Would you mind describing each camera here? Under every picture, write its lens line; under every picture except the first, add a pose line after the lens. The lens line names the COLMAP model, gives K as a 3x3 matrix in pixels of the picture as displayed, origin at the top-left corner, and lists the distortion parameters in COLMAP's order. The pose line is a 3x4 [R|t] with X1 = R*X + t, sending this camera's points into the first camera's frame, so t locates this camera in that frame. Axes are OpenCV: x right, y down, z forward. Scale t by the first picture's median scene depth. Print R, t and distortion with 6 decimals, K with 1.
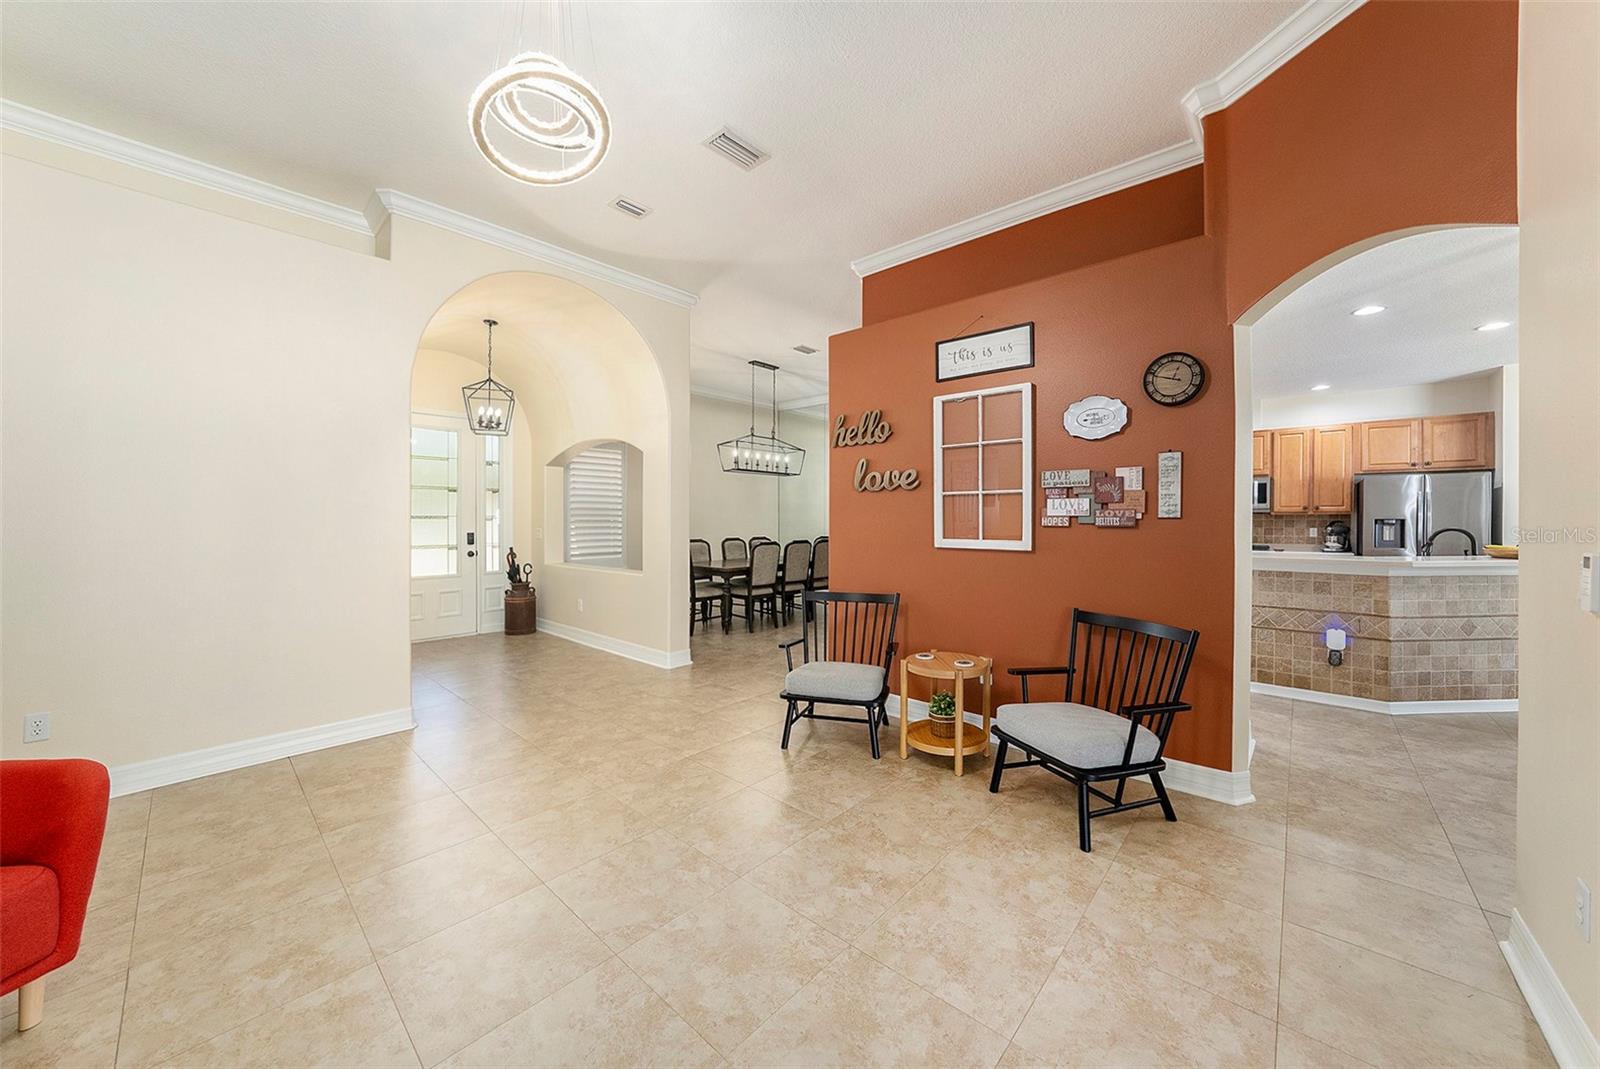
lens RADIAL K [[561.4, 0, 806.3], [0, 561.4, 520.2], [0, 0, 1]] dist [-0.015708, 0.000461]
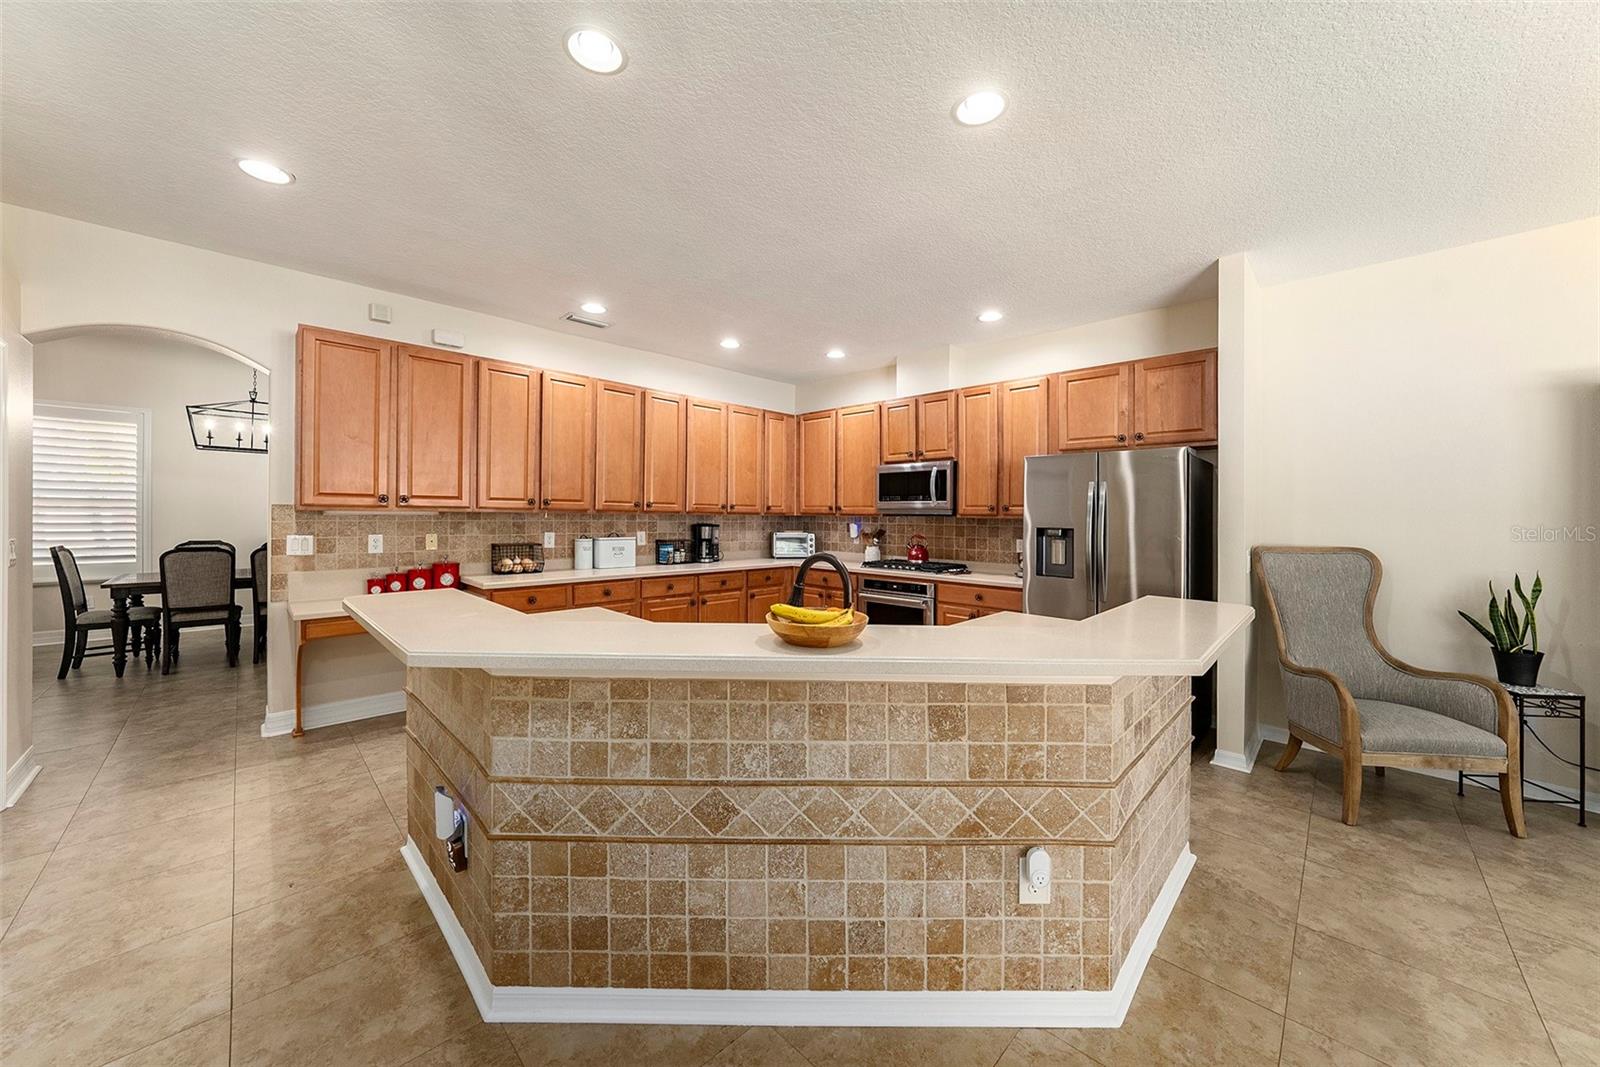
lens RADIAL K [[561.4, 0, 795.6], [0, 561.4, 521.1], [0, 0, 1]] dist [-0.015708, 0.000461]
pose [[0.998390, 0.014012, -0.054967, 0.798705], [-0.013560, 0.999871, 0.008605, -0.011156], [0.055081, -0.007846, 0.998451, 0.374471]]
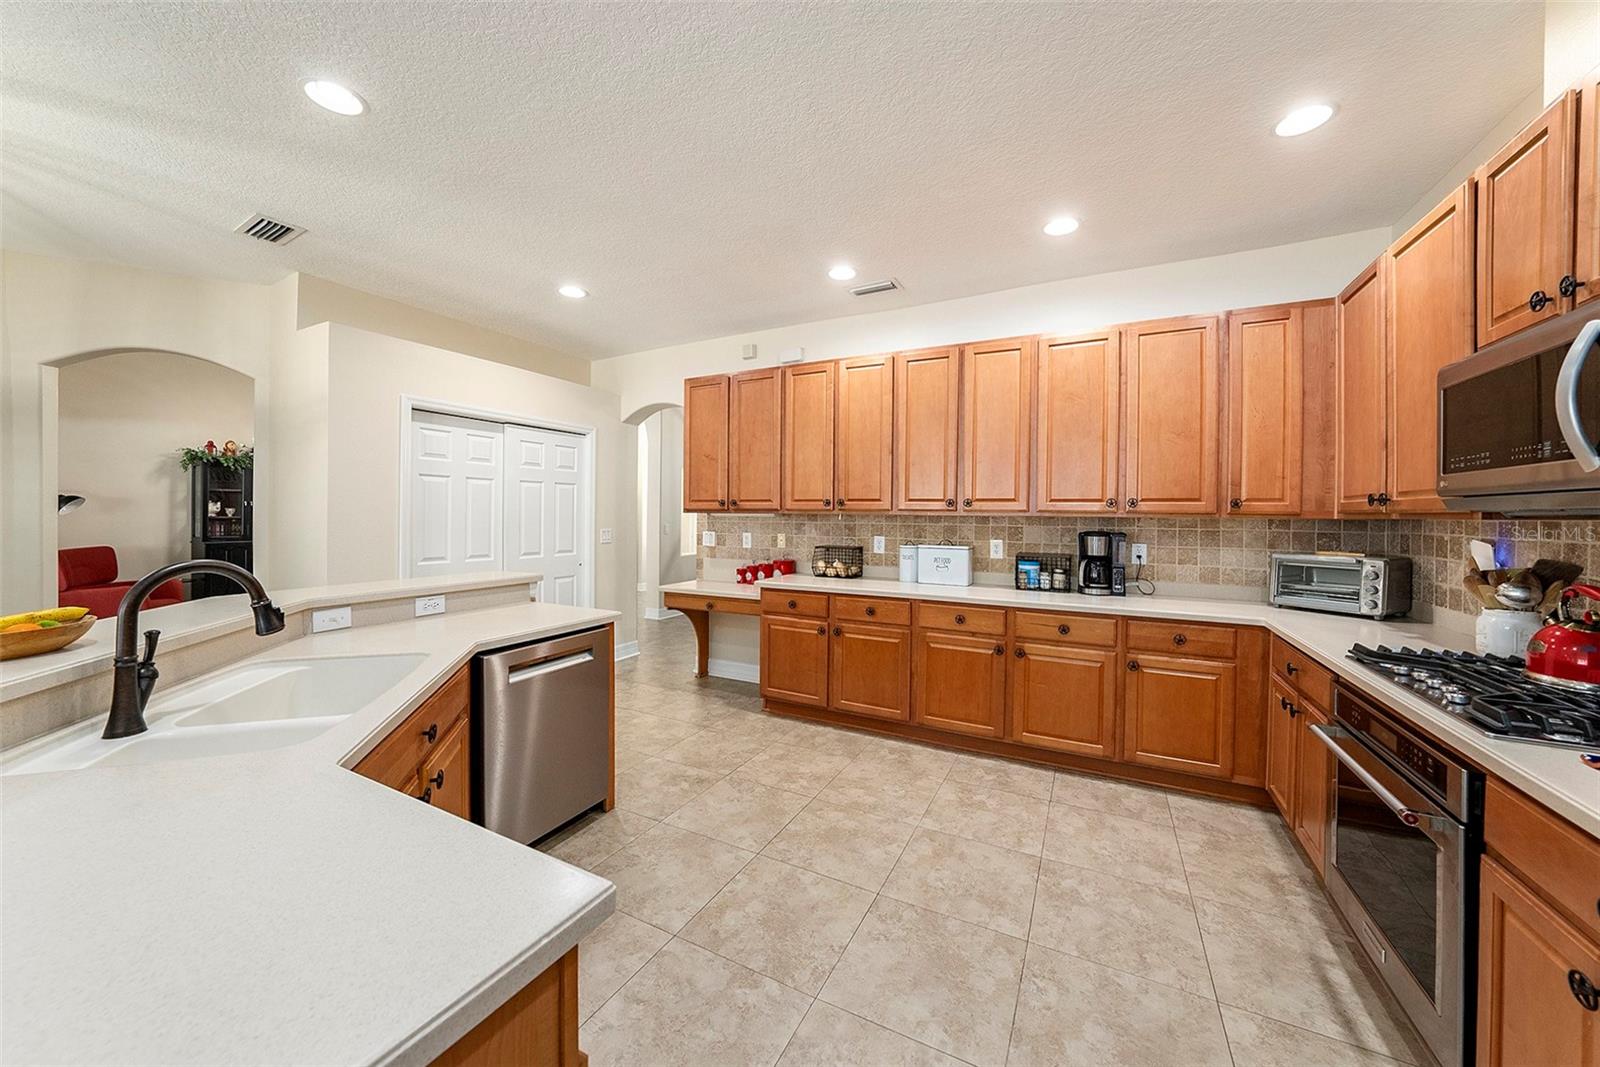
lens RADIAL K [[561.4, 0, 826.3], [0, 561.4, 514.3], [0, 0, 1]] dist [-0.015708, 0.000461]
pose [[0.271934, 0.007351, -0.962288, 1.062263], [-0.008712, 0.999949, 0.005177, -0.014387], [0.962276, 0.006975, 0.271984, 0.856905]]
